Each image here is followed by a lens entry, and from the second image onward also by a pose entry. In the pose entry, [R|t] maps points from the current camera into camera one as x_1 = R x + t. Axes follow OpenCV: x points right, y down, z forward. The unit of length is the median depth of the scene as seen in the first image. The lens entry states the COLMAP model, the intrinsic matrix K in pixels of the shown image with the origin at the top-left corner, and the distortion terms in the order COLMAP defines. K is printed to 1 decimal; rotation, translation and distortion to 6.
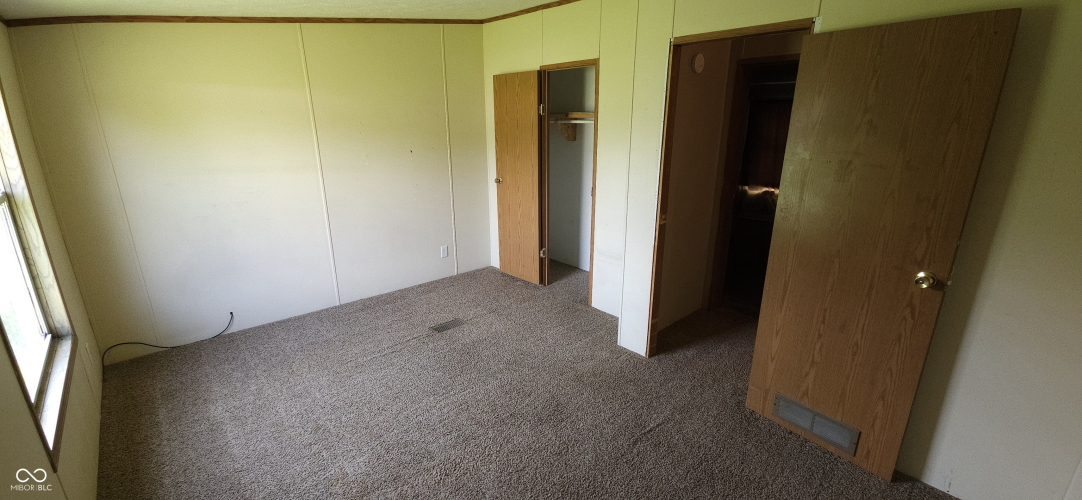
lens RADIAL K [[444.0, 0, 536.4], [0, 444.0, 248.1], [0, 0, 1]] dist [0.007954, -0.004033]
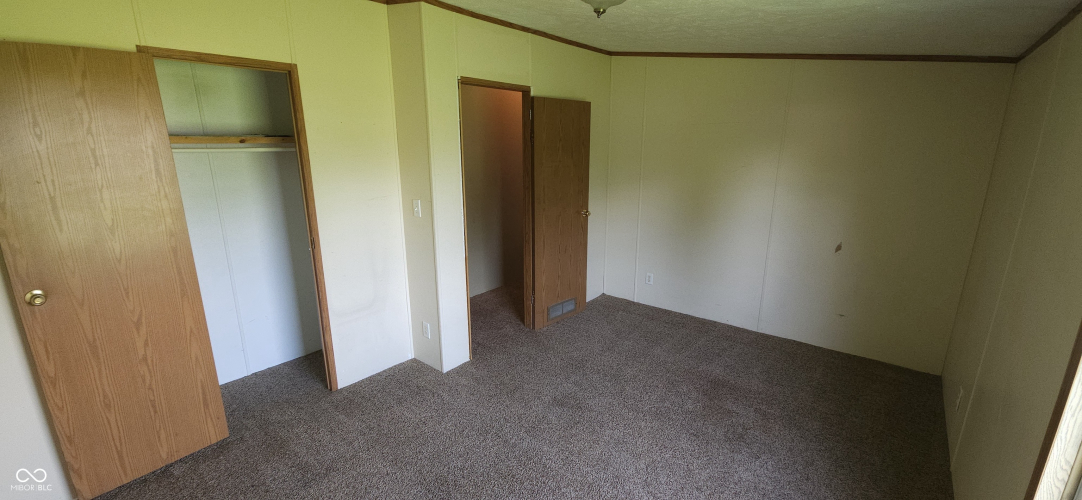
lens RADIAL K [[444.0, 0, 543.8], [0, 444.0, 255.5], [0, 0, 1]] dist [0.007954, -0.004033]
pose [[-0.157419, -0.240986, 0.957677, -1.041965], [0.282399, 0.918285, 0.277494, -0.330288], [-0.946293, 0.314130, -0.076501, 1.122507]]
